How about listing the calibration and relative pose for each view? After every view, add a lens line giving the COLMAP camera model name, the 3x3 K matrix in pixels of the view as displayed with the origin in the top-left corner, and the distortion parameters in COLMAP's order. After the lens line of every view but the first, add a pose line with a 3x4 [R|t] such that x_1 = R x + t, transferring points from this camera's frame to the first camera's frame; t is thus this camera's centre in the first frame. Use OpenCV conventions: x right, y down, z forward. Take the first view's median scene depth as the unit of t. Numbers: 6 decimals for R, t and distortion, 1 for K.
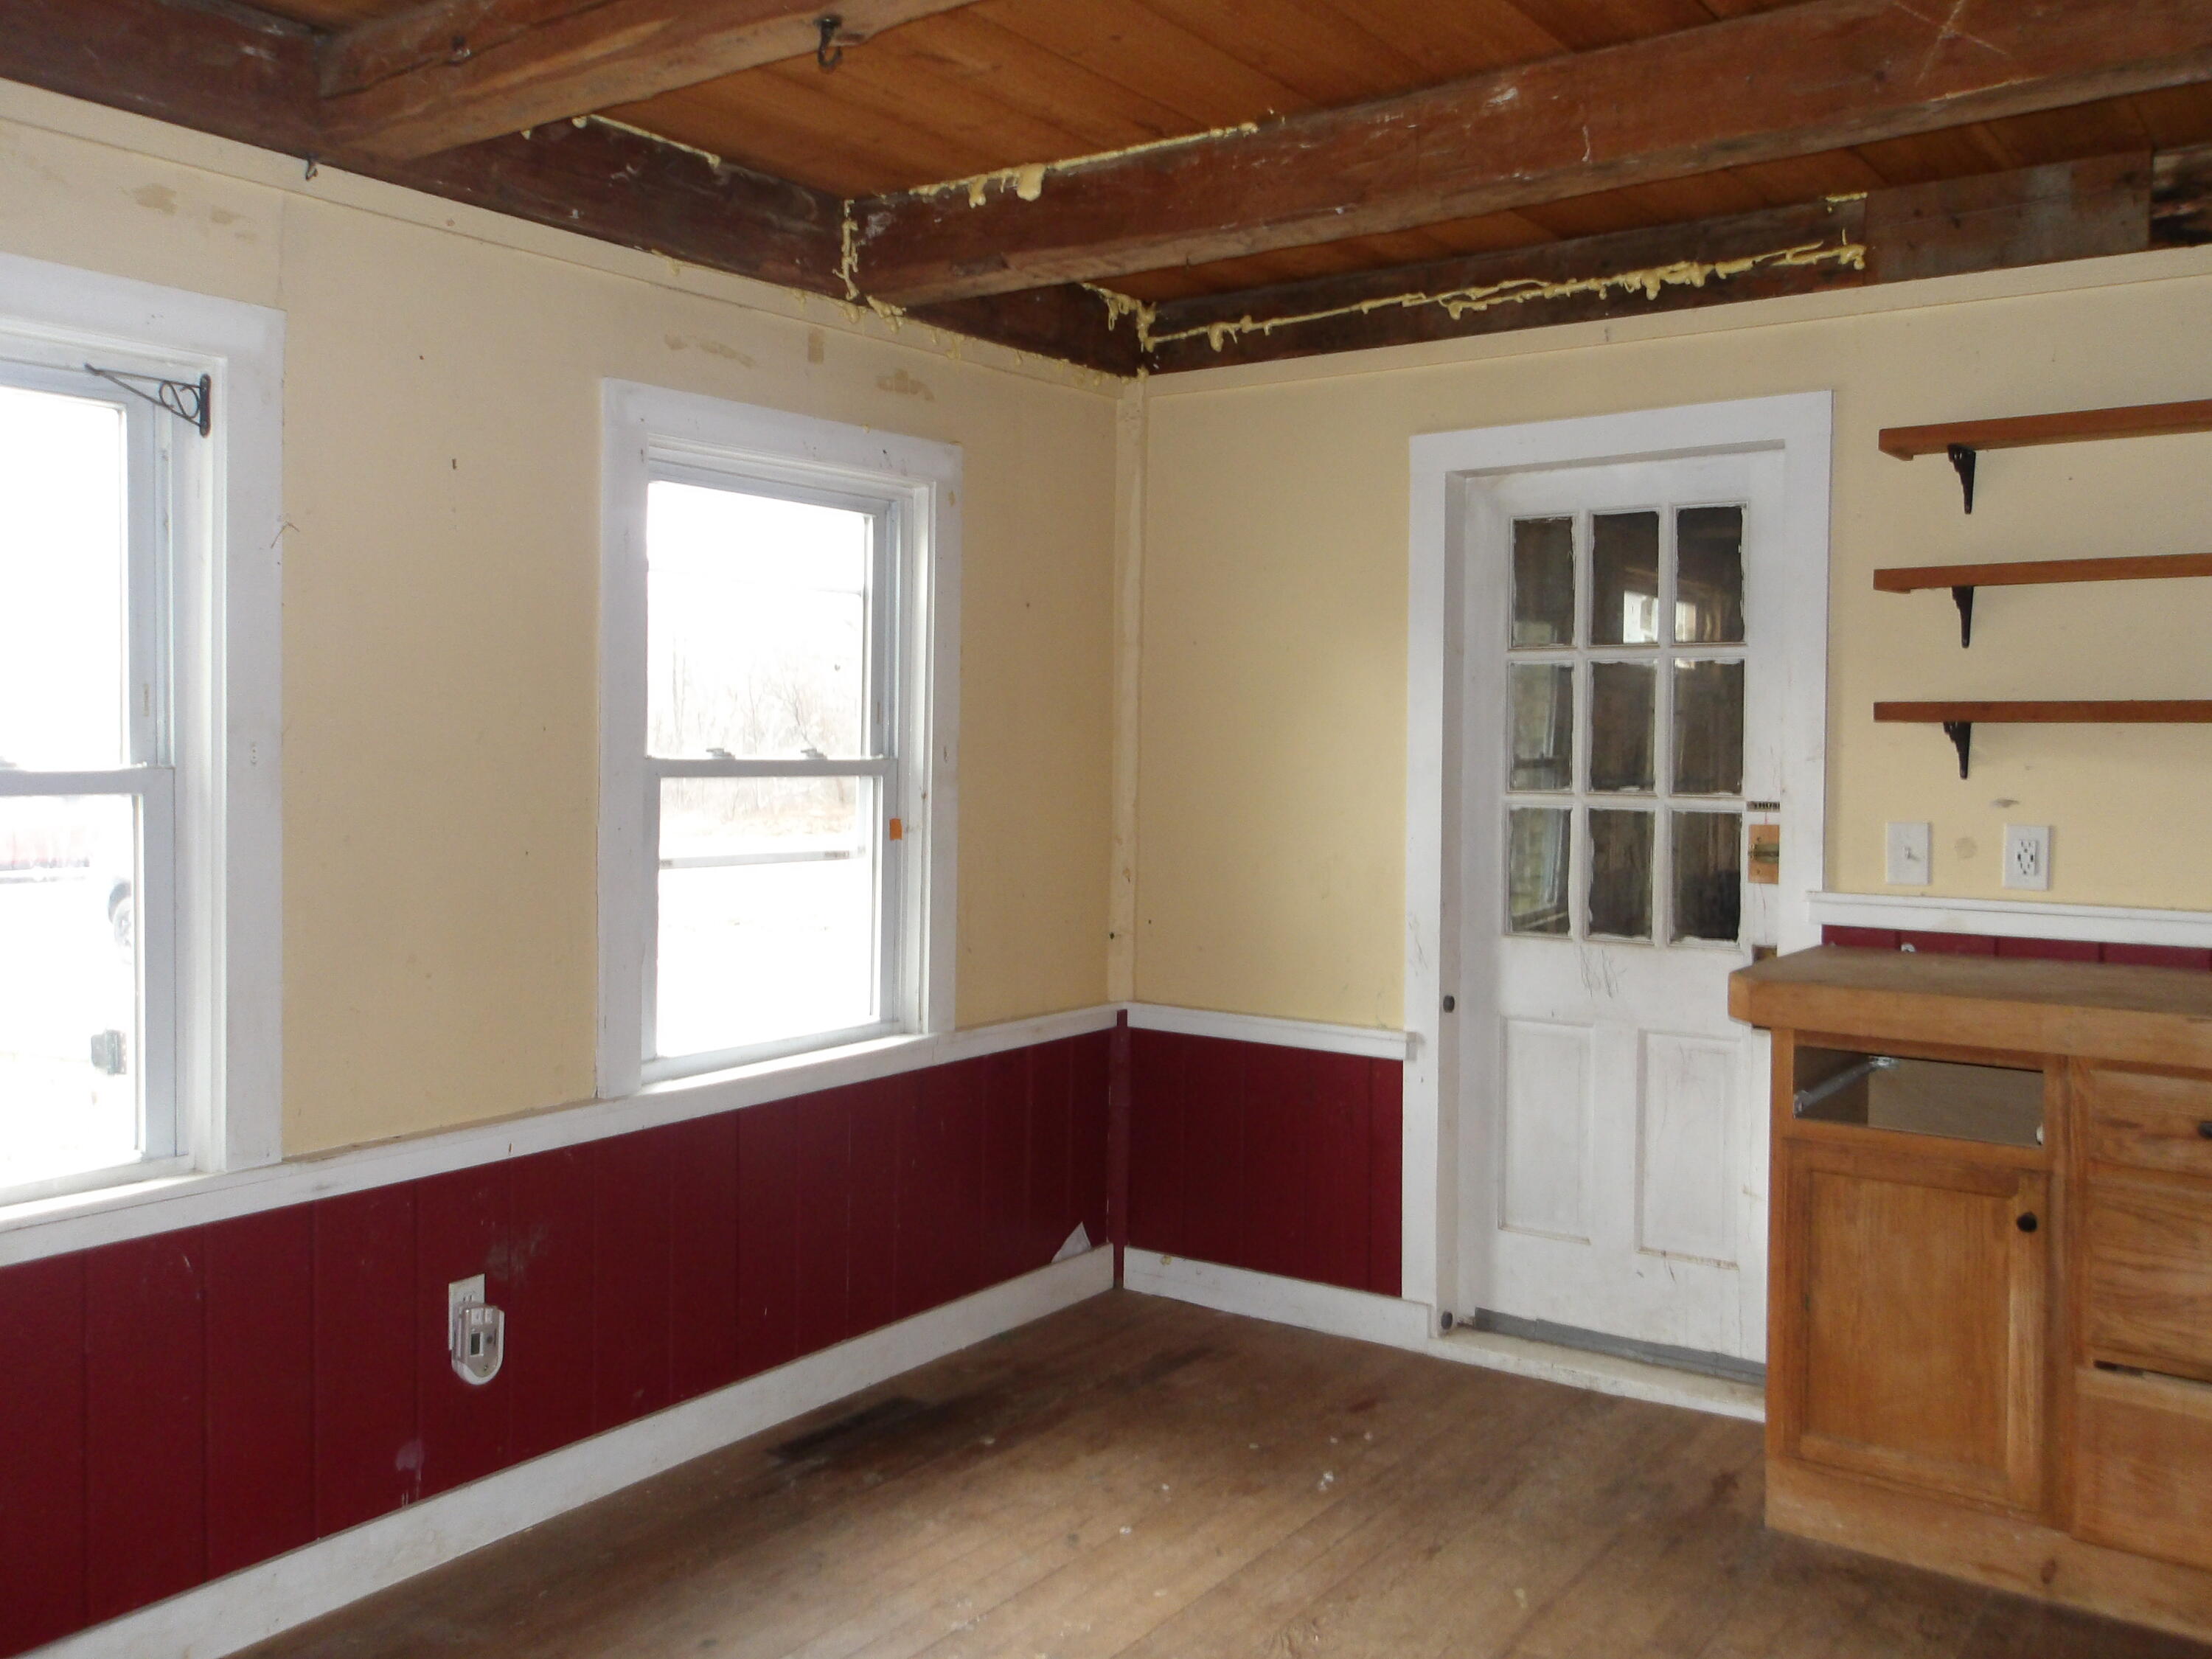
lens RADIAL K [[1819.4, 0, 1109.4], [0, 1819.4, 810.8], [0, 0, 1]] dist [0.009304, 0.001118]
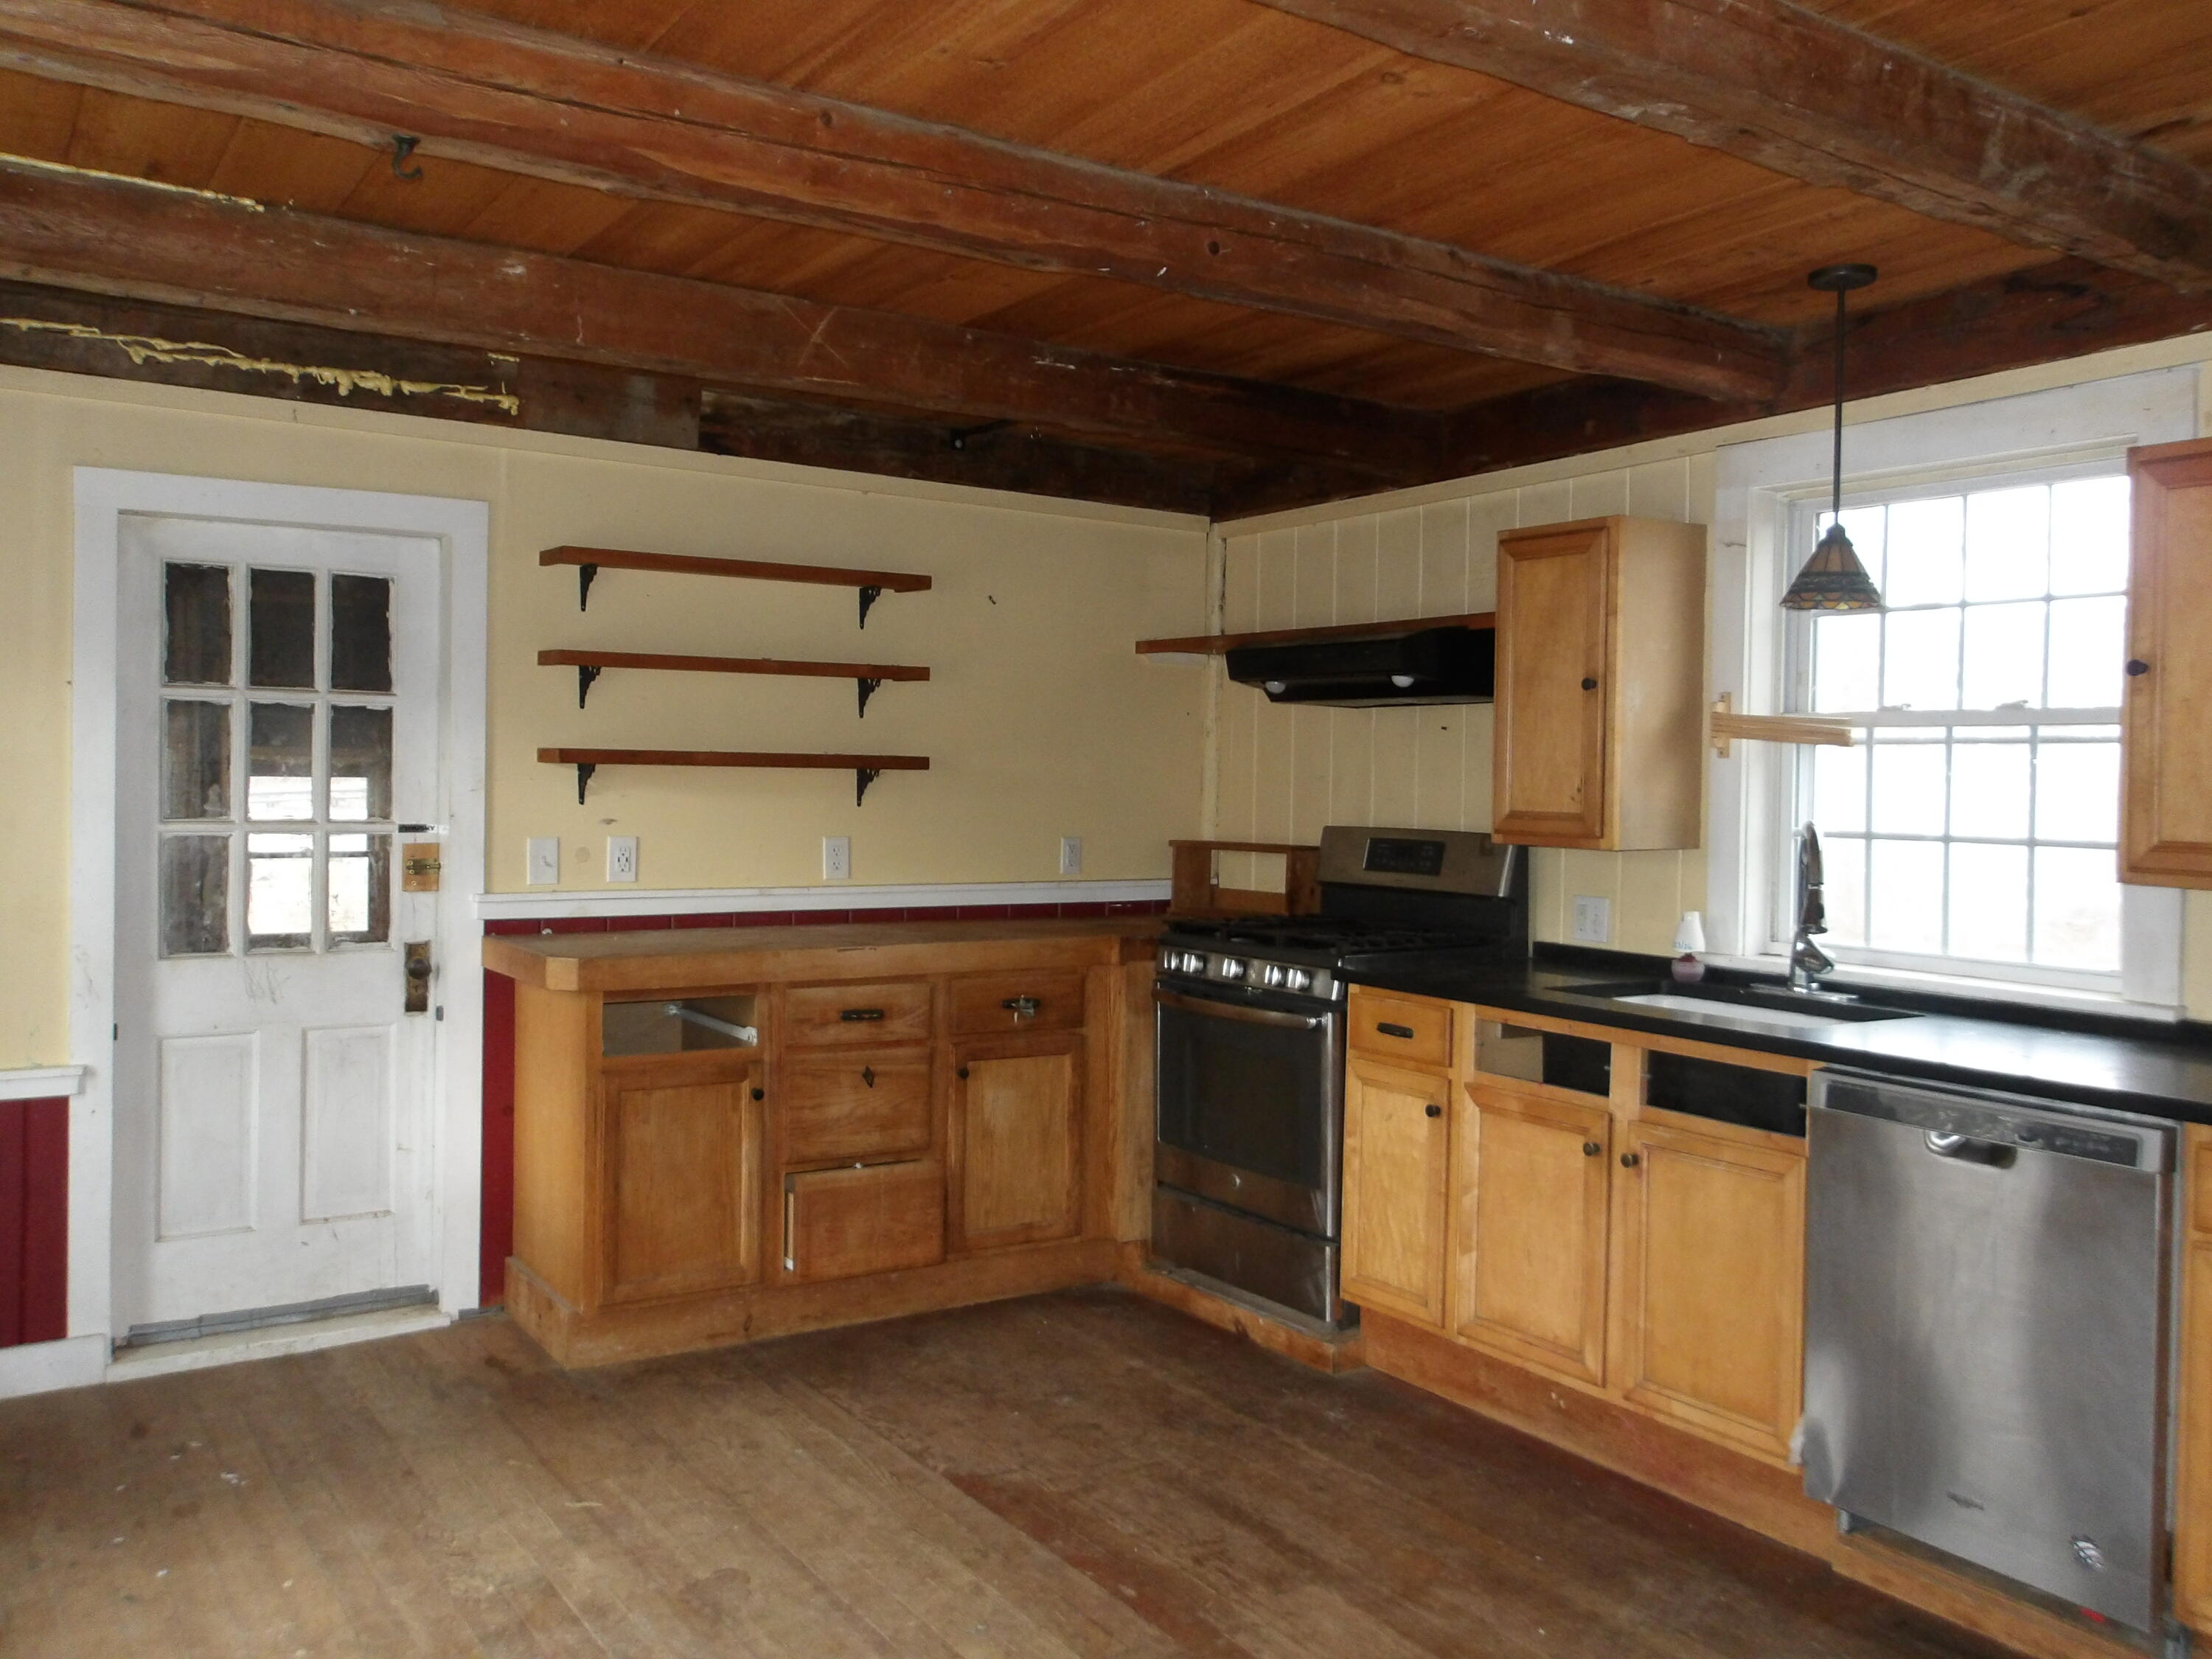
lens RADIAL K [[1819.4, 0, 1105.7], [0, 1819.4, 828.5], [0, 0, 1]] dist [0.009304, 0.001118]
pose [[0.361591, -0.029224, 0.931879, -0.638250], [0.022564, 0.999490, 0.022589, -0.020599], [-0.932064, 0.012859, 0.362066, 0.132791]]
